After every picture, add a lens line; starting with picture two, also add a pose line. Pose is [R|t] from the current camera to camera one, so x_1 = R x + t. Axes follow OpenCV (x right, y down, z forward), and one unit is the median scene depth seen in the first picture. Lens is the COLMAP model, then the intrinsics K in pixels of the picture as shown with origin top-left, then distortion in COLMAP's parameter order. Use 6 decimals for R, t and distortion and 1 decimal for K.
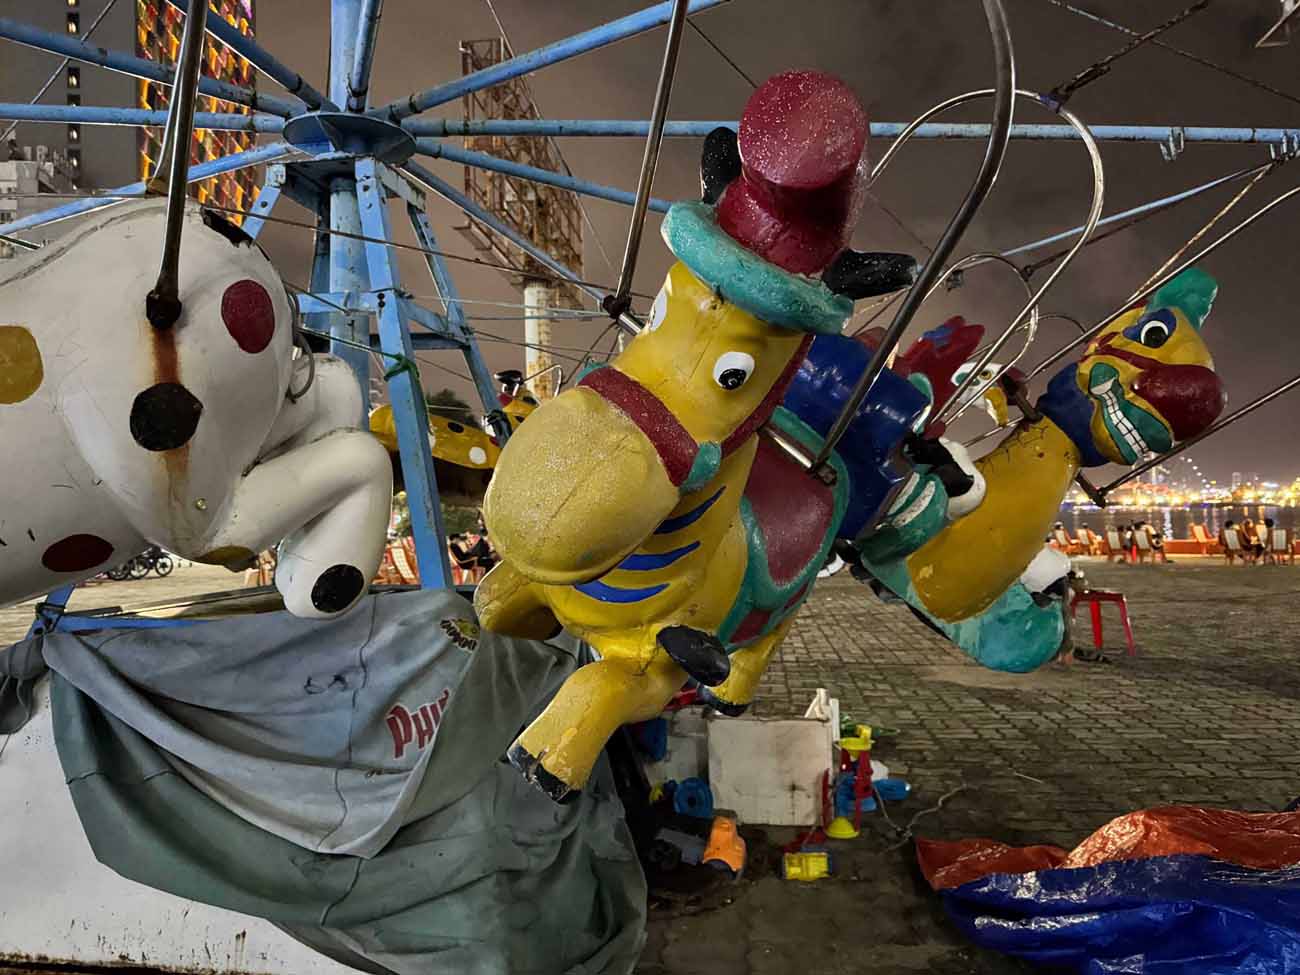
lens RADIAL K [[925.8, 0, 654.1], [0, 925.8, 494.4], [0, 0, 1]] dist [0.027406, -0.042011]
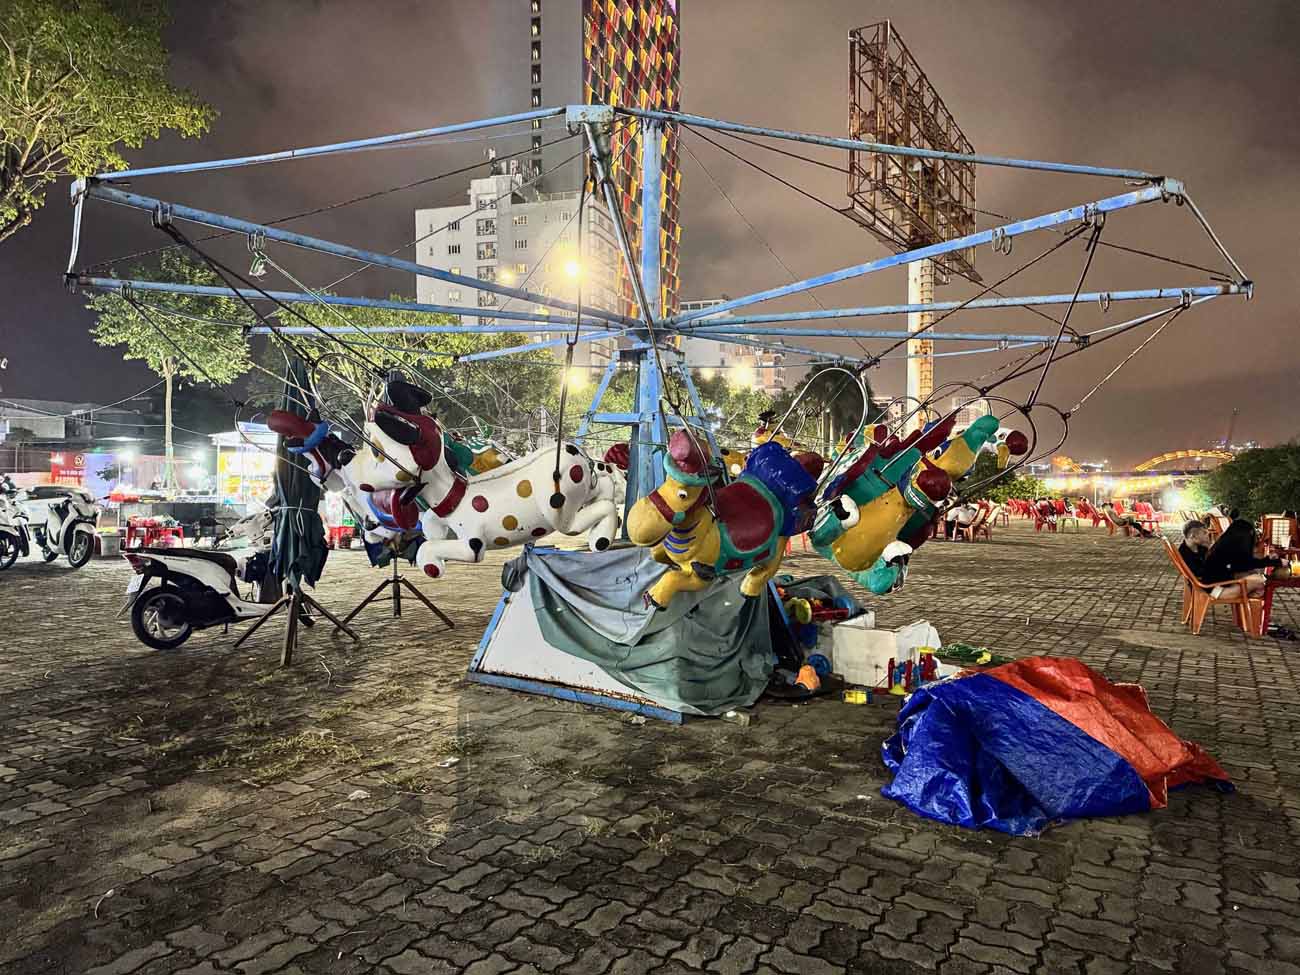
lens RADIAL K [[907.2, 0, 635.5], [0, 907.2, 487.6], [0, 0, 1]] dist [0.100410, -0.193836]
pose [[0.900501, 0.027596, -0.433977, 0.472513], [-0.009811, 0.999020, 0.043170, -0.098521], [0.434742, -0.034617, 0.899889, -0.761357]]
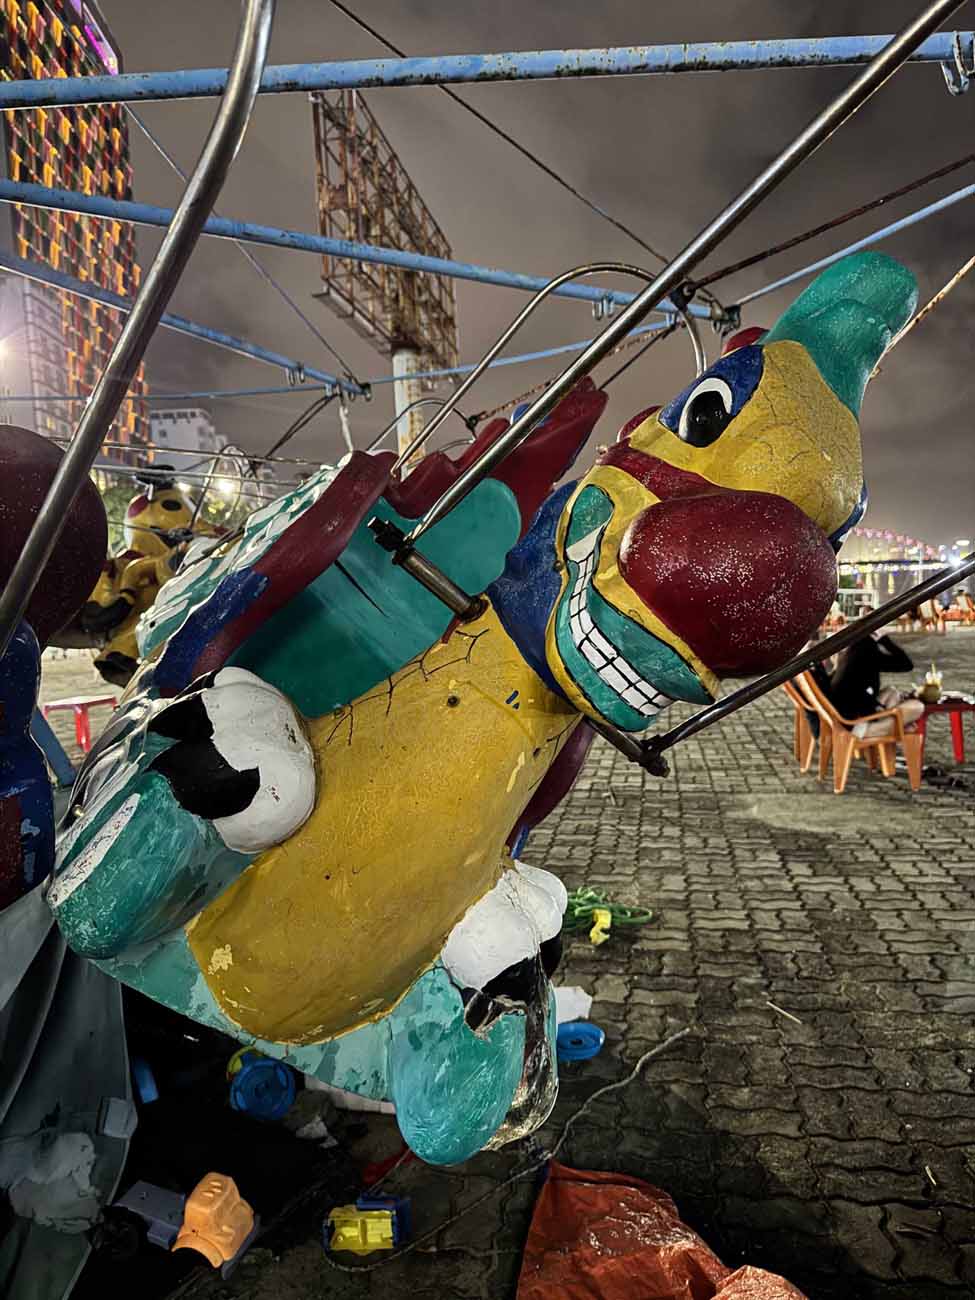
lens RADIAL K [[932.7, 0, 487.5], [0, 932.7, 650.0], [0, 0, 1]] dist [0.001814, -0.006885]
pose [[0.996906, -0.027697, -0.073556, 0.259805], [0.034342, 0.995289, 0.090667, -0.059452], [0.070698, -0.092912, 0.993161, 0.314921]]
